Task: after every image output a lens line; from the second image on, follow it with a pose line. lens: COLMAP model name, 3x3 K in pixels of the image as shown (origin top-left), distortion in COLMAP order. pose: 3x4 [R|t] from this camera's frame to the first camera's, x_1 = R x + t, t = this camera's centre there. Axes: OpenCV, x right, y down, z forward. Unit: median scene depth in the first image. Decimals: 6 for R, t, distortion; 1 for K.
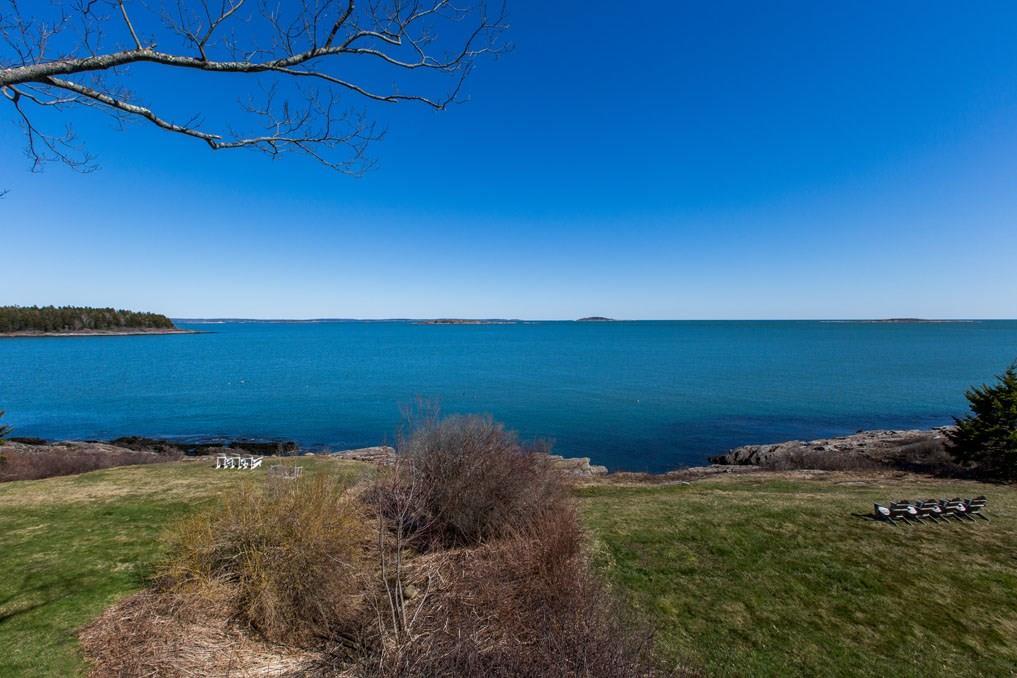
lens RADIAL K [[450.7, 0, 521.7], [0, 450.7, 316.8], [0, 0, 1]] dist [0.003657, -0.001327]
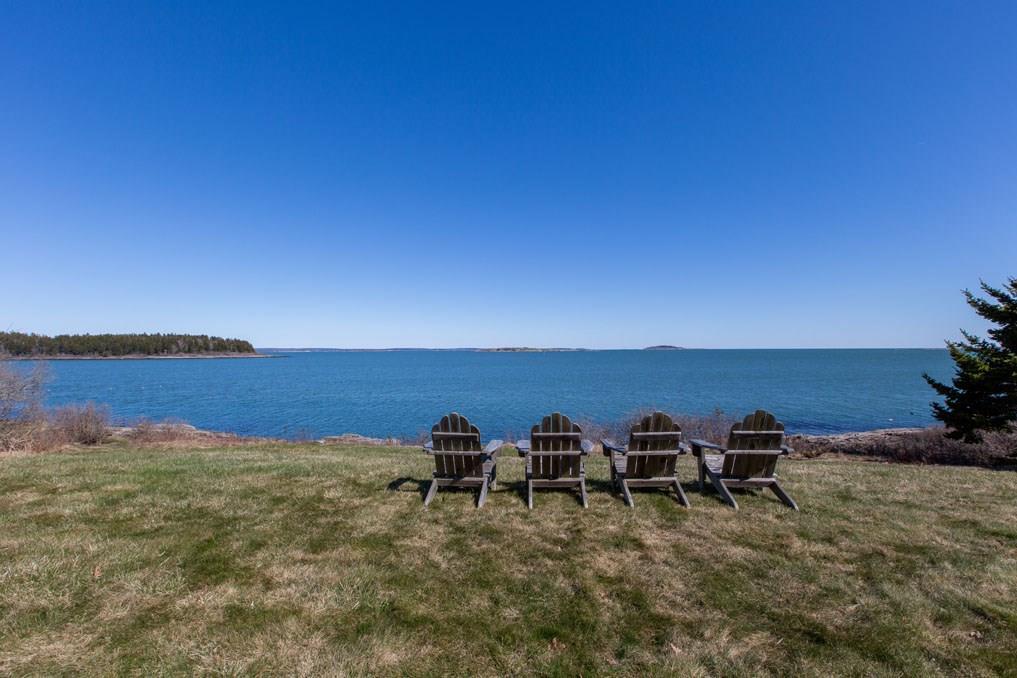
lens RADIAL K [[450.7, 0, 509.1], [0, 450.7, 330.6], [0, 0, 1]] dist [0.003657, -0.001327]
pose [[0.988635, -0.009925, -0.150010, 0.383211], [0.006223, 0.999665, -0.025130, 0.148364], [0.150209, 0.023911, 0.988365, 0.298566]]
